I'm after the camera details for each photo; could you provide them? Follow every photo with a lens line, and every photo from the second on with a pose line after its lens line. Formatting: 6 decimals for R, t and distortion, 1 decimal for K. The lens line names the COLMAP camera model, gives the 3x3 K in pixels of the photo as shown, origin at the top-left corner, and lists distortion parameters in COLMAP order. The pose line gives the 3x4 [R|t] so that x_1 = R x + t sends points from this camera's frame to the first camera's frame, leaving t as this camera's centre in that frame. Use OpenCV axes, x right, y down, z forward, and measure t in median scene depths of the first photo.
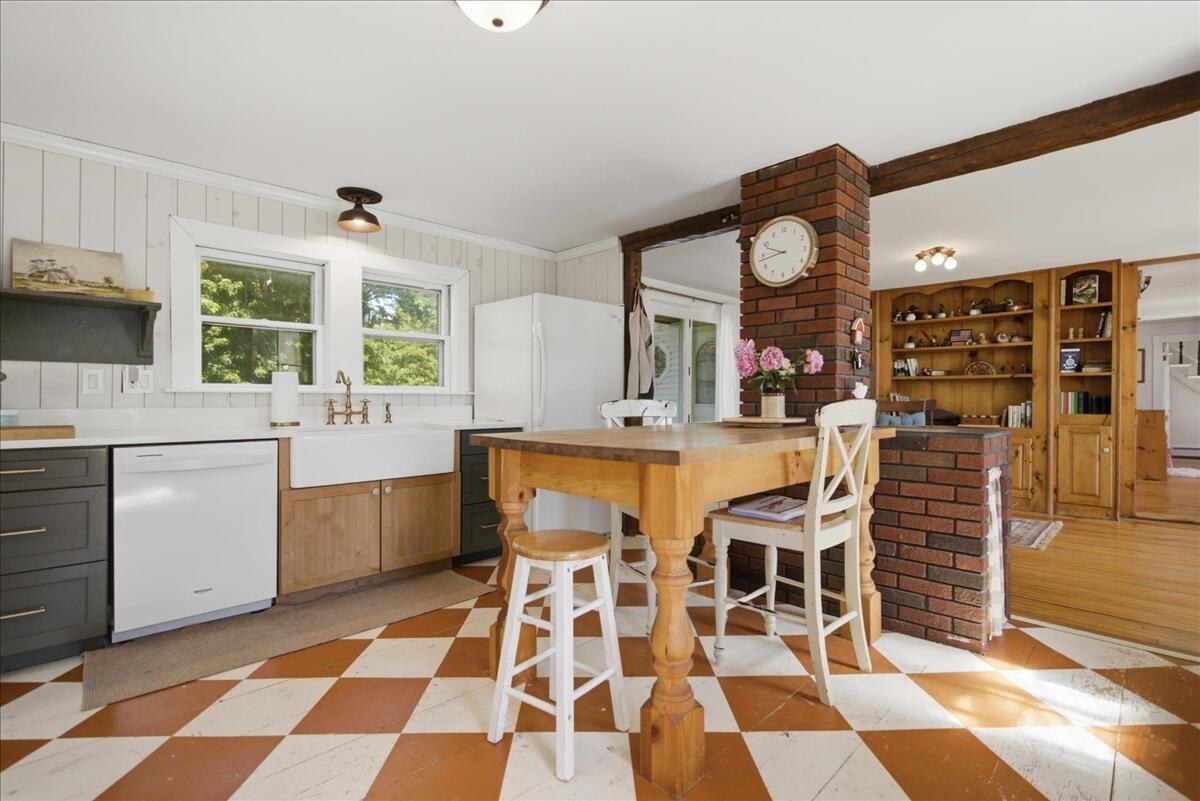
lens RADIAL K [[559.3, 0, 599.9], [0, 559.3, 399.9], [0, 0, 1]] dist [-0.004668, -0.000049]
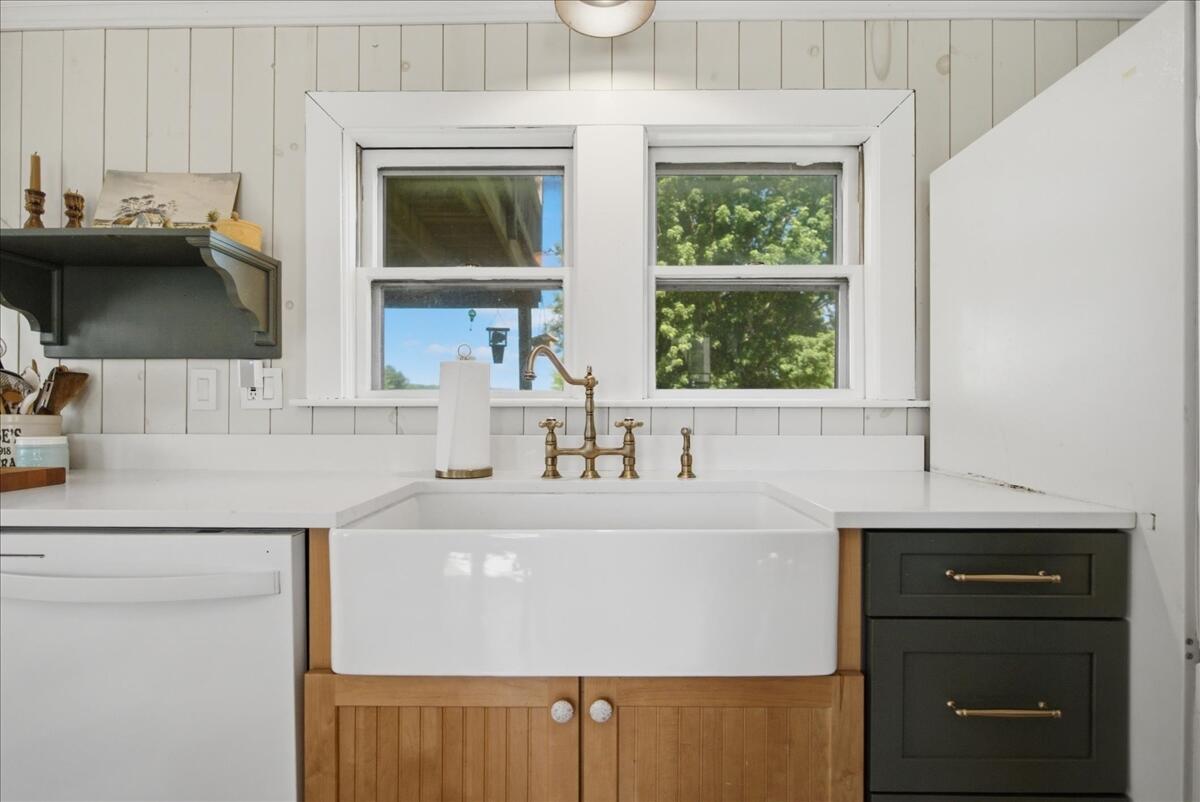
lens RADIAL K [[559.3, 0, 598.7], [0, 559.3, 413.4], [0, 0, 1]] dist [-0.004668, -0.000049]
pose [[0.710368, -0.002503, -0.703826, -0.143588], [-0.001701, 0.999985, -0.005273, -0.003740], [0.703829, 0.004943, 0.710352, 0.700653]]
